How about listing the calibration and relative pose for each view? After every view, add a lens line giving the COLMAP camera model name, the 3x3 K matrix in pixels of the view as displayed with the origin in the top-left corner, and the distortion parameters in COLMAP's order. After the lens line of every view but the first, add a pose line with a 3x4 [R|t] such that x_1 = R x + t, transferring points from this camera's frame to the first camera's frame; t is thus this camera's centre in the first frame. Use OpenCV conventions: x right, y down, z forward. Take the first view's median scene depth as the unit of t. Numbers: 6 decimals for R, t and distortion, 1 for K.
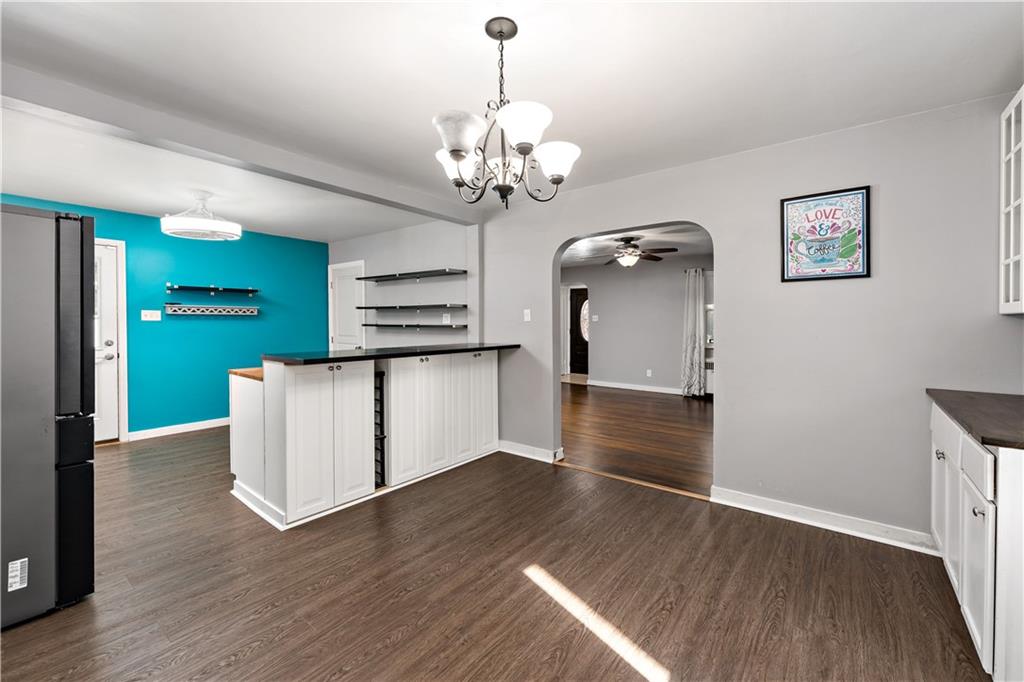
lens RADIAL K [[428.4, 0, 516.3], [0, 428.4, 319.2], [0, 0, 1]] dist [0.000402, -0.000186]
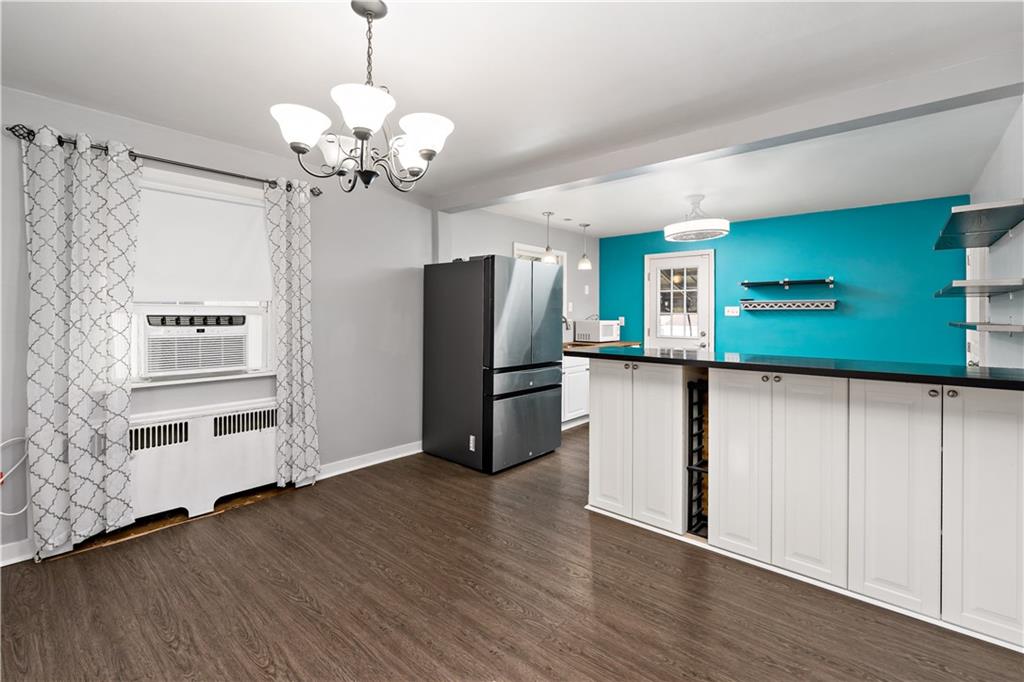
lens RADIAL K [[465.9, 0, 538.7], [0, 465.9, 308.1], [0, 0, 1]] dist [-0.002681, -0.000228]
pose [[-0.050321, -0.016040, -0.998604, 0.634621], [-0.002999, 0.999869, -0.015909, 0.006777], [0.998729, 0.002194, -0.050363, 0.927334]]
